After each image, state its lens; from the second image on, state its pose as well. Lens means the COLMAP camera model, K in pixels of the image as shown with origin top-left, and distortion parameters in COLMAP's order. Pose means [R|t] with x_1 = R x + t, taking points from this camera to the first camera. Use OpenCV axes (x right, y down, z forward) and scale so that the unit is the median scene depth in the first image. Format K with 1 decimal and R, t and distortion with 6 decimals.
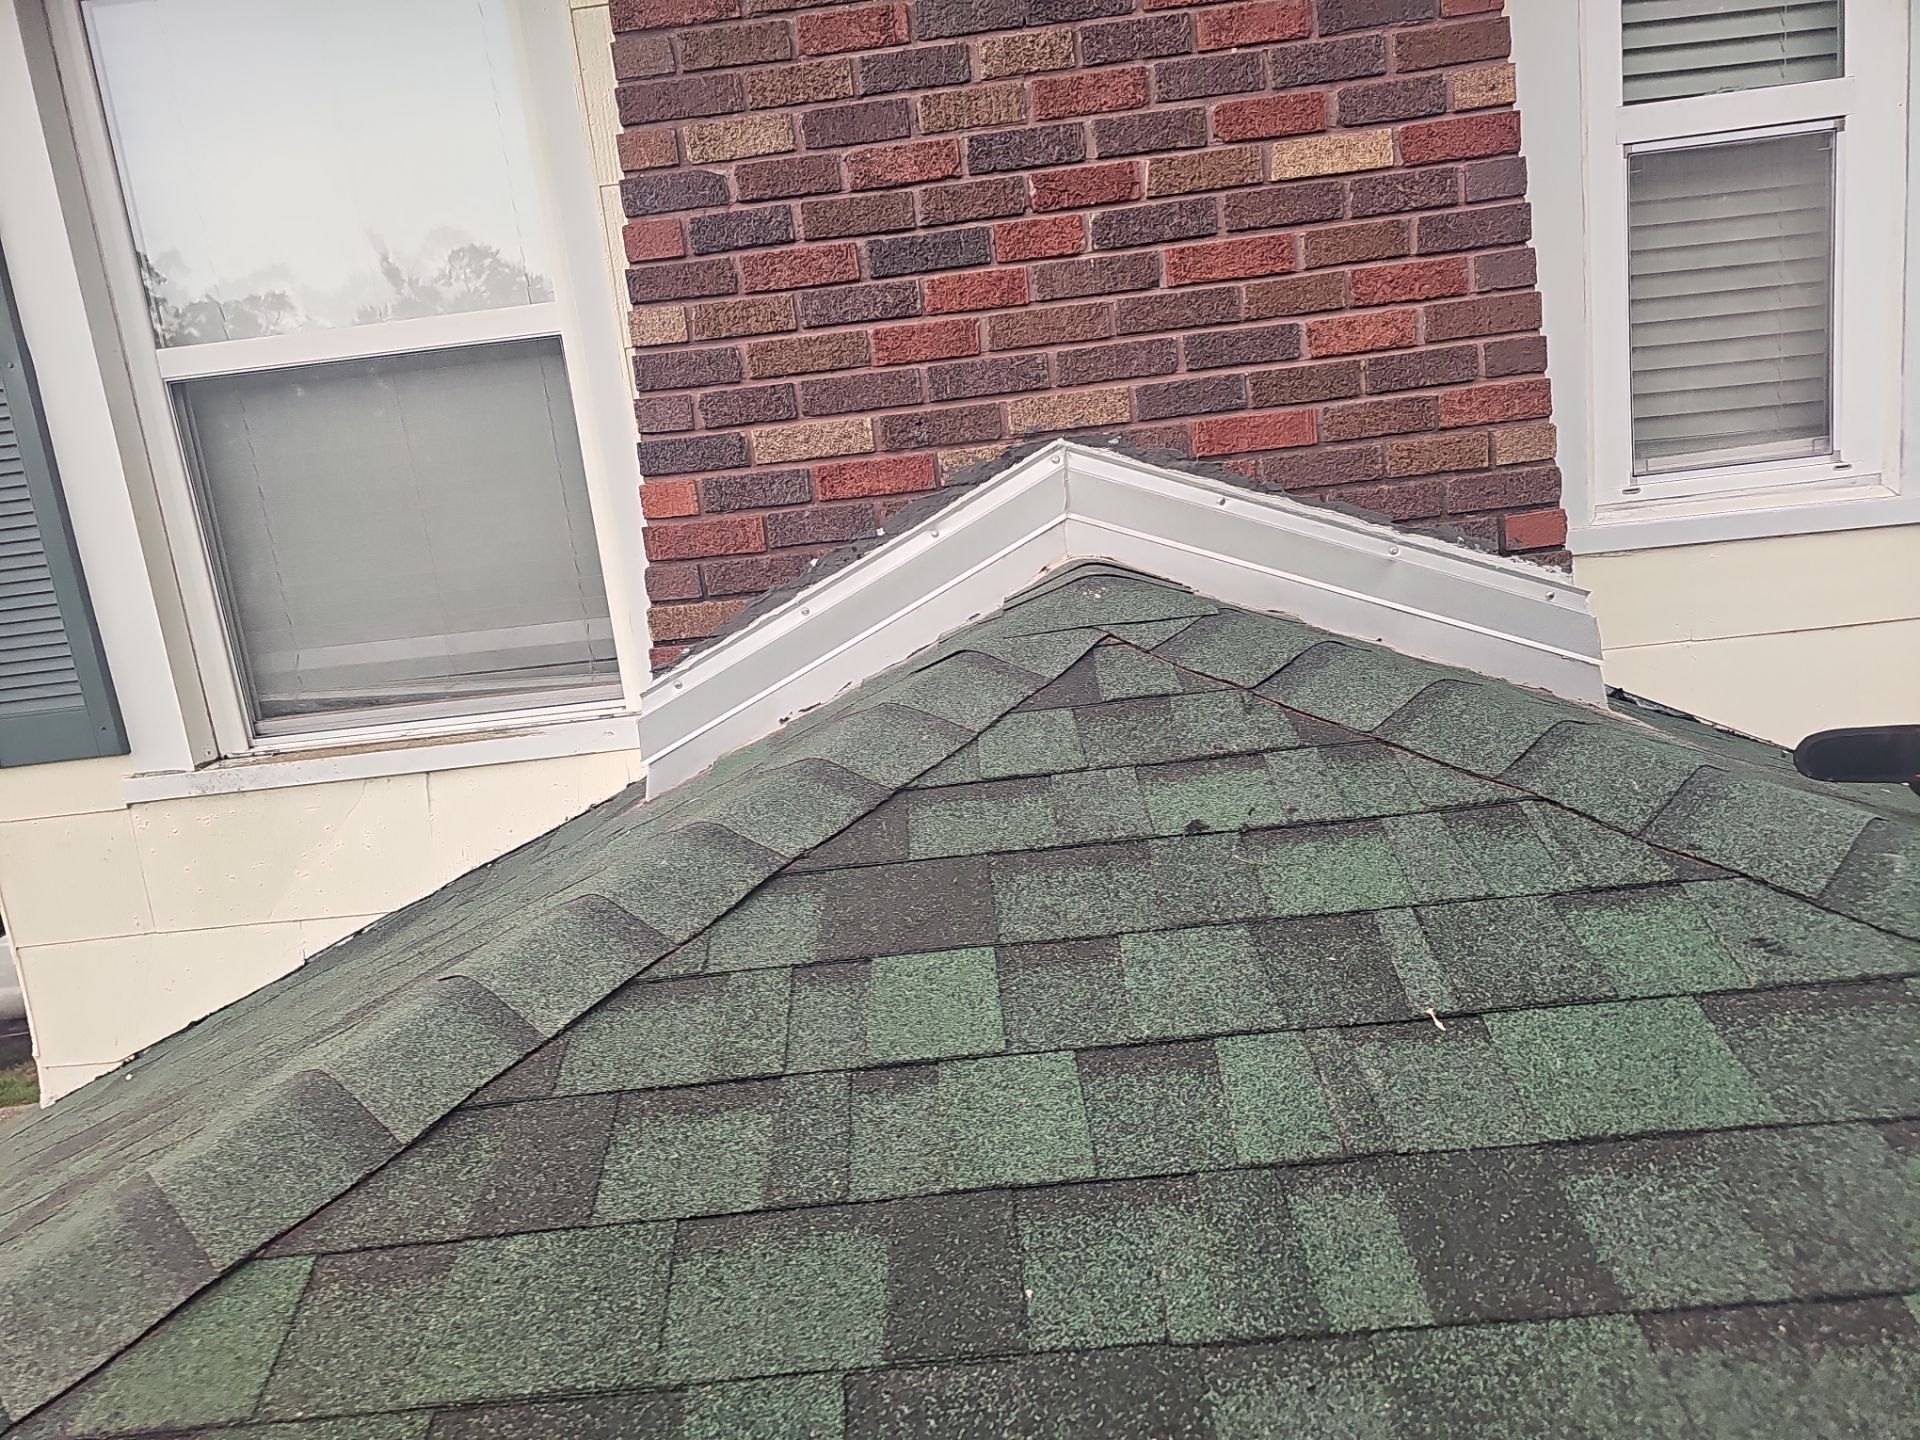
lens RADIAL K [[1294.1, 0, 960.0], [0, 1294.1, 720.0], [0, 0, 1]] dist [0.024244, 0.000150]
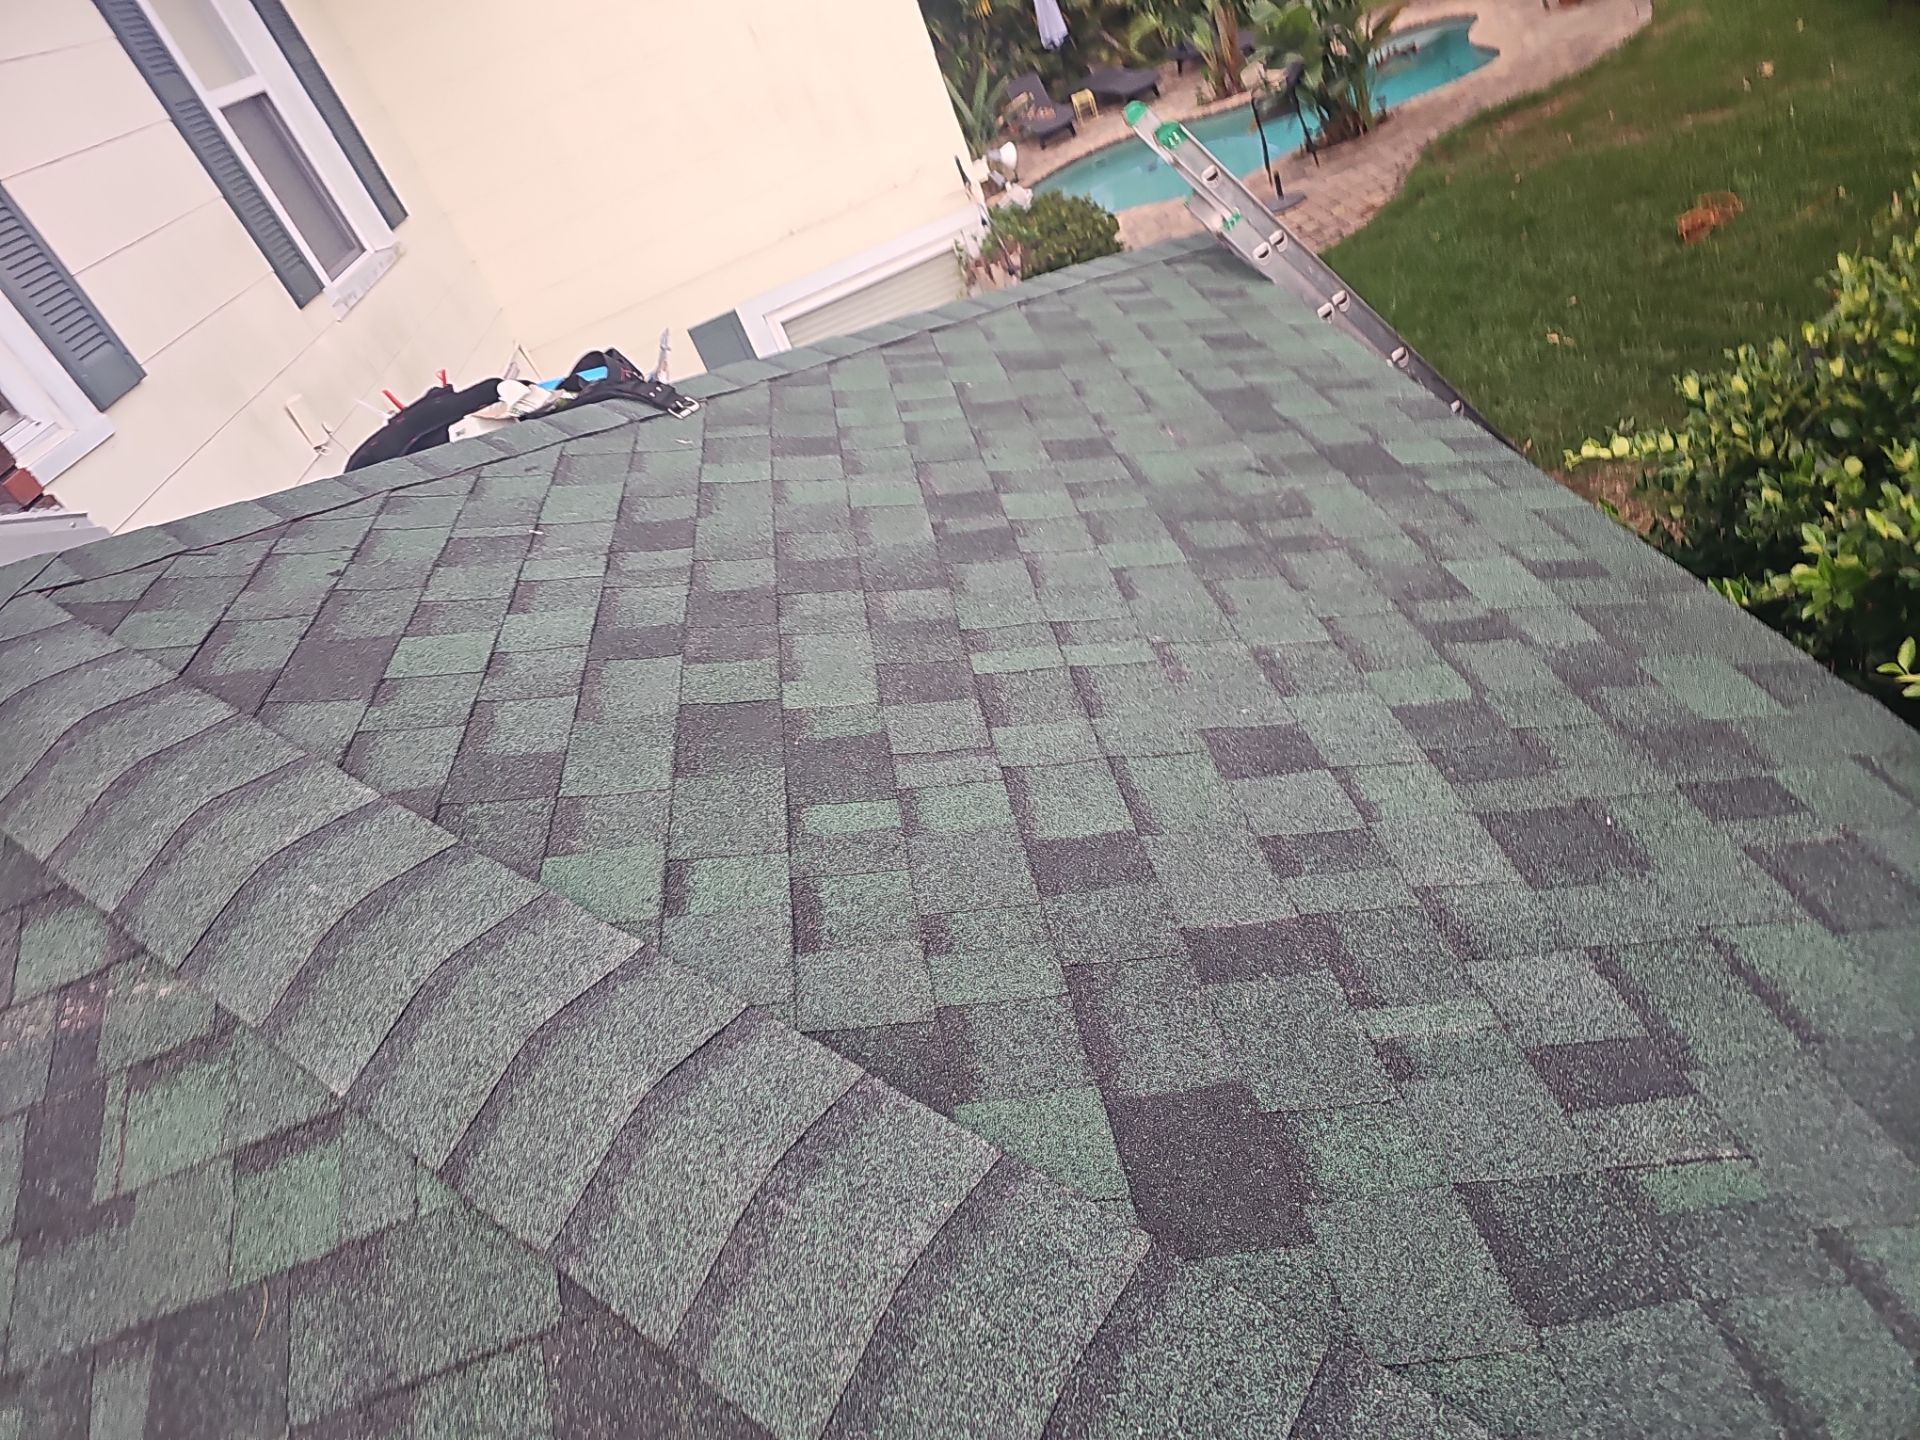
lens RADIAL K [[1294.1, 0, 960.0], [0, 1294.1, 720.0], [0, 0, 1]] dist [0.024244, 0.000150]
pose [[-0.114462, -0.430156, 0.895469, -1.440064], [0.537859, 0.731016, 0.419909, -0.041301], [-0.835228, 0.529700, 0.147689, 0.276864]]
